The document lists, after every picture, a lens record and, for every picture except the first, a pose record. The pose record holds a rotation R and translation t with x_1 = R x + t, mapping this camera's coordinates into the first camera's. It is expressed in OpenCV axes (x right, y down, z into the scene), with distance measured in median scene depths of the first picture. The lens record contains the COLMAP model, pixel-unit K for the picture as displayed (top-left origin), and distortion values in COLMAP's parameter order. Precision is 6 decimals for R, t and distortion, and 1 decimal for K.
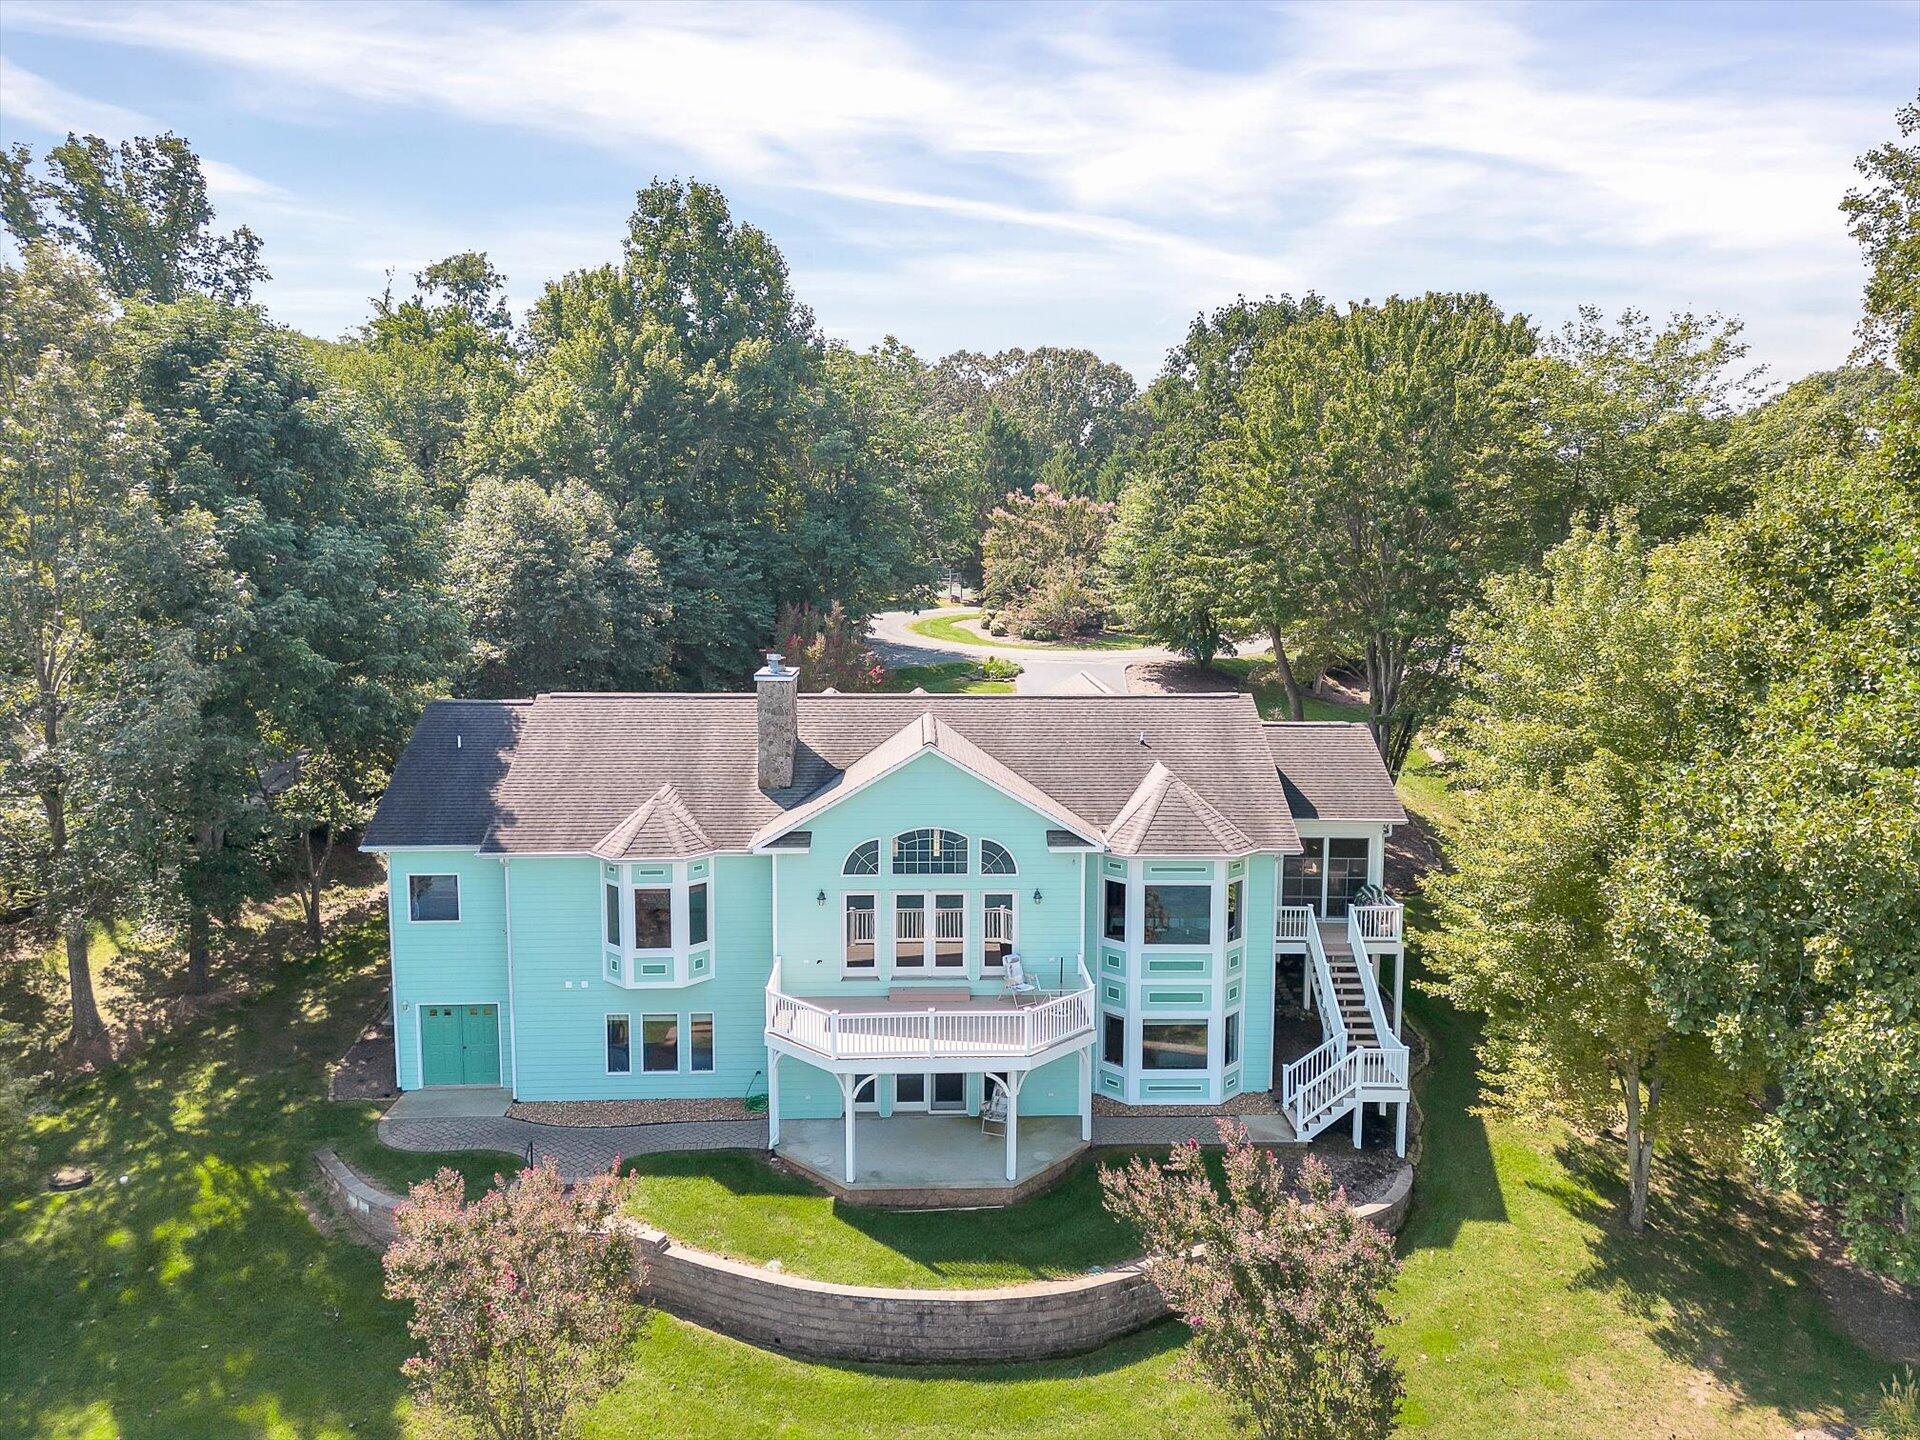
lens RADIAL K [[1327.5, 0, 960.0], [0, 1327.5, 720.0], [0, 0, 1]] dist [0.072316, -0.000809]
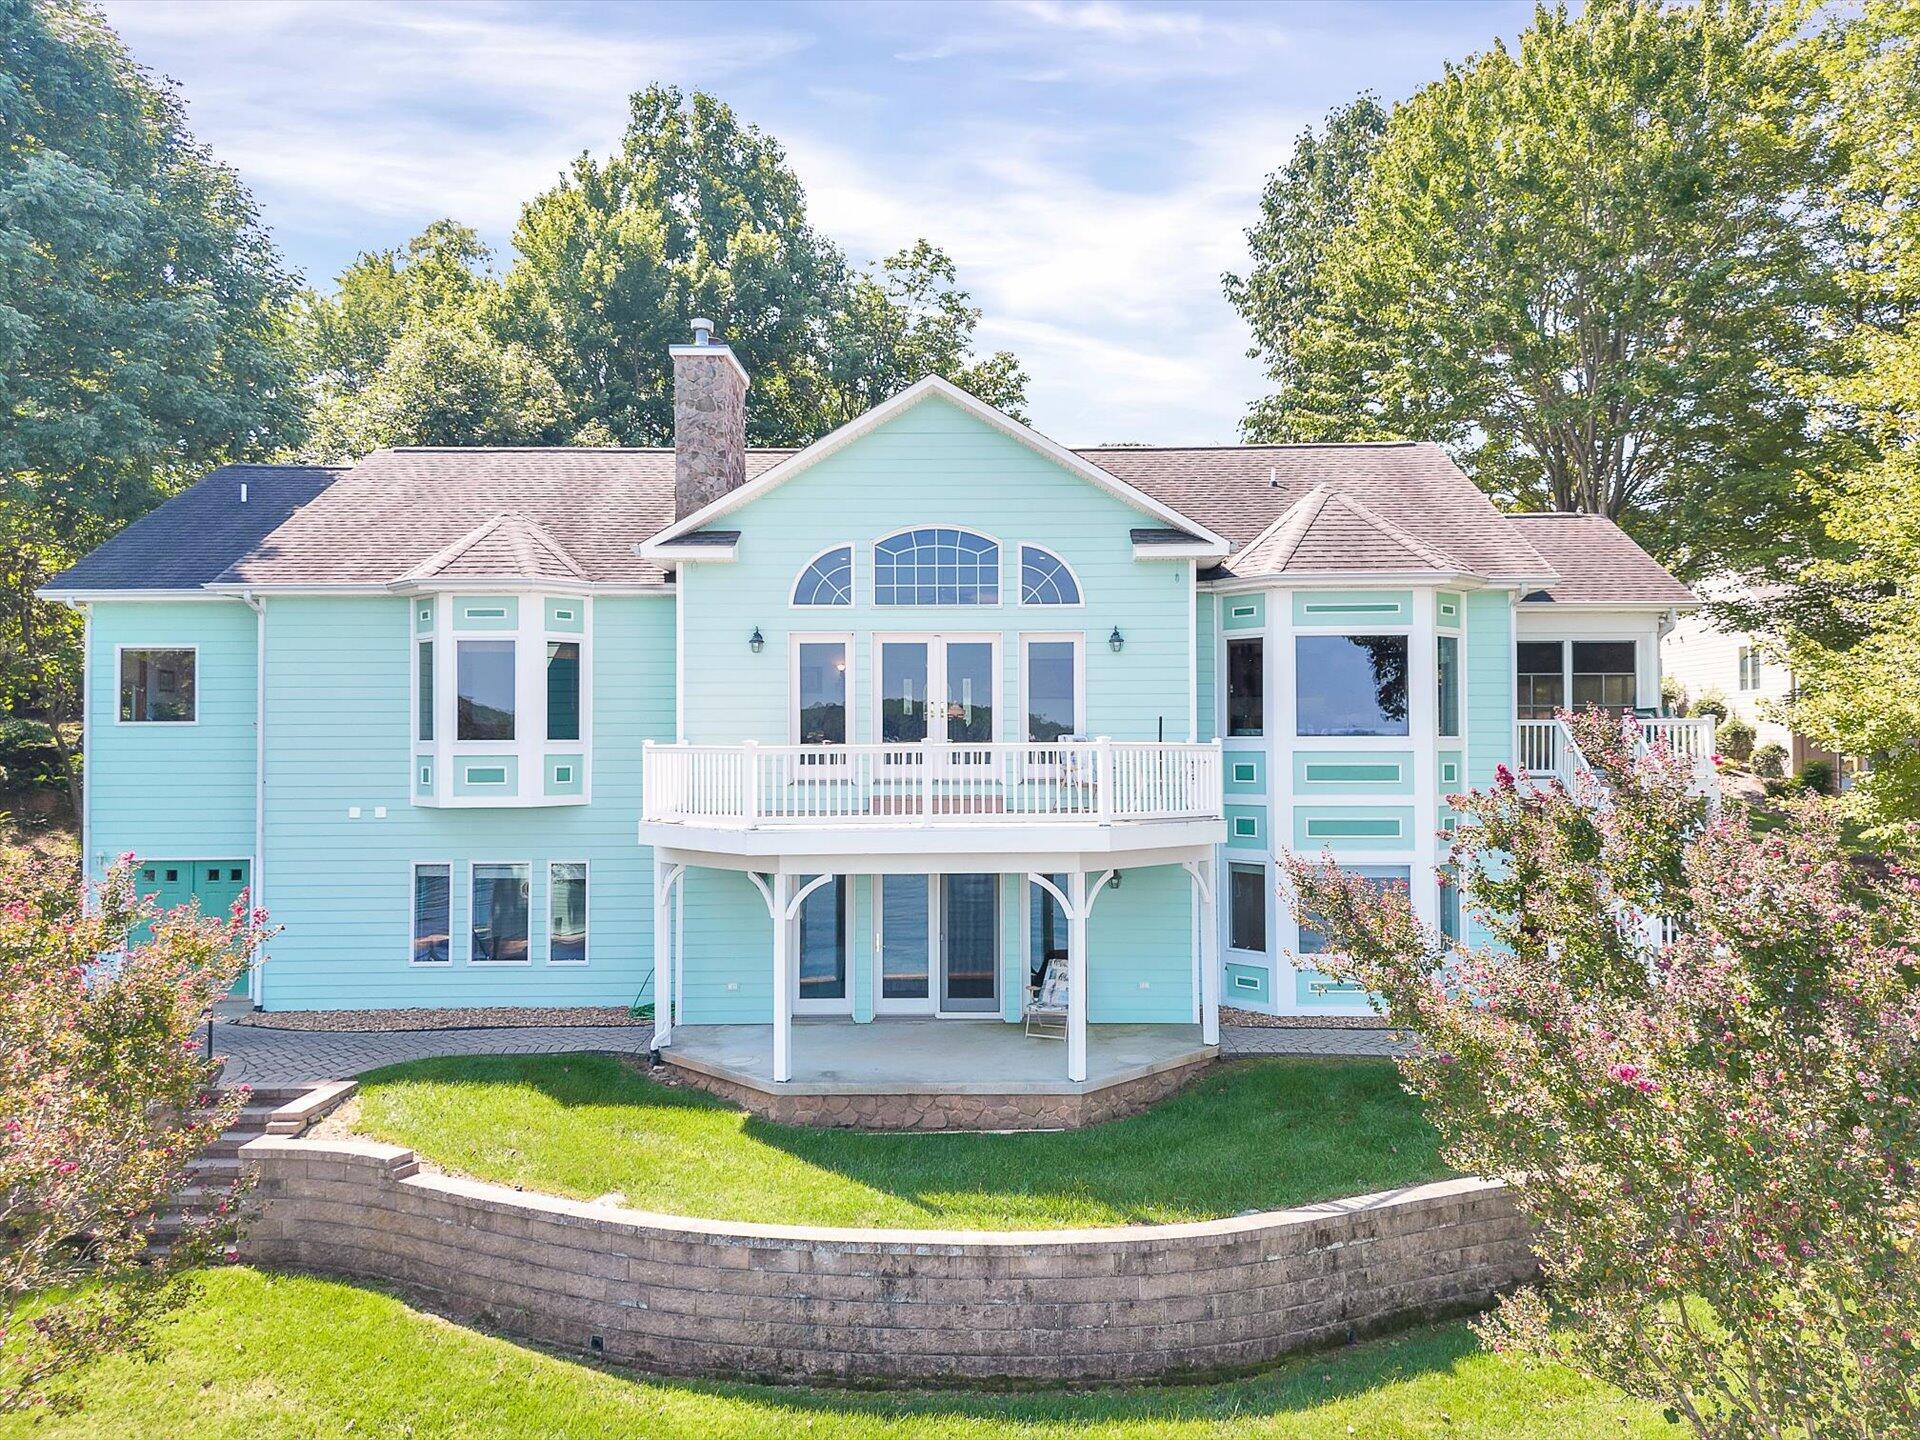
lens RADIAL K [[1348.5, 0, 960.0], [0, 1348.5, 720.0], [0, 0, 1]] dist [0.005273, 0.140750]
pose [[0.998829, -0.009924, -0.047344, 0.017927], [0.002938, 0.989366, -0.145415, 0.279818], [0.048284, 0.145106, 0.988237, 0.442321]]
